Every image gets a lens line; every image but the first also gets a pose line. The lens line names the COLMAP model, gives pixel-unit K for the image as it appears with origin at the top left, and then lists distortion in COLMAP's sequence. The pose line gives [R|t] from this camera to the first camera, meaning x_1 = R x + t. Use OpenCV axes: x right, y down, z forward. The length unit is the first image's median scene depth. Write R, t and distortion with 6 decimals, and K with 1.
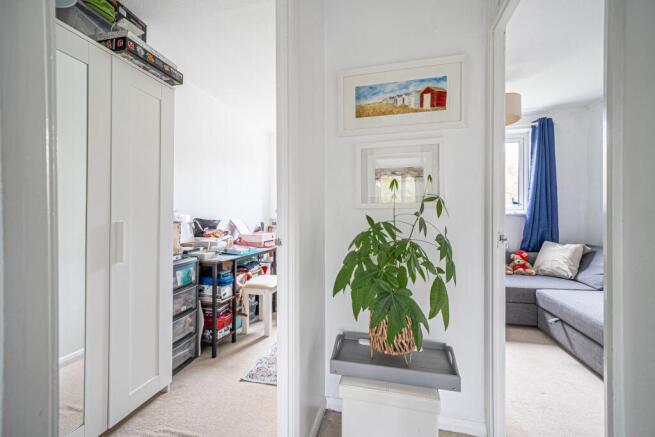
lens RADIAL K [[273.9, 0, 327.5], [0, 273.9, 218.5], [0, 0, 1]] dist [-0.000273, -0.000103]
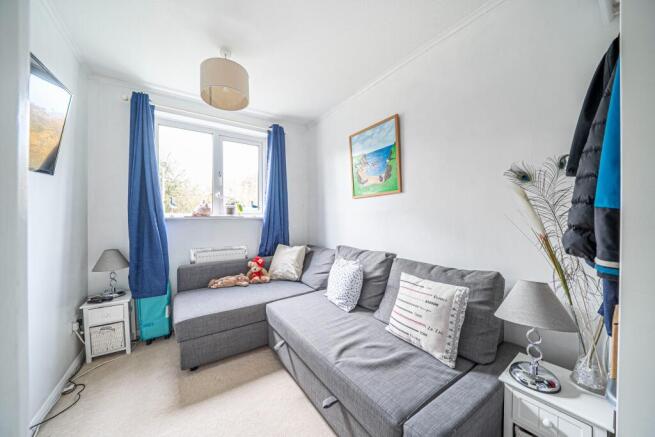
lens RADIAL K [[225.3, 0, 327.5], [0, 225.3, 218.5], [0, 0, 1]] dist [-0.021964, -0.000005]
pose [[0.667372, -0.007245, 0.744689, 0.295774], [0.007365, 0.999968, 0.003128, -0.016392], [-0.744688, 0.003397, 0.667404, 0.305512]]
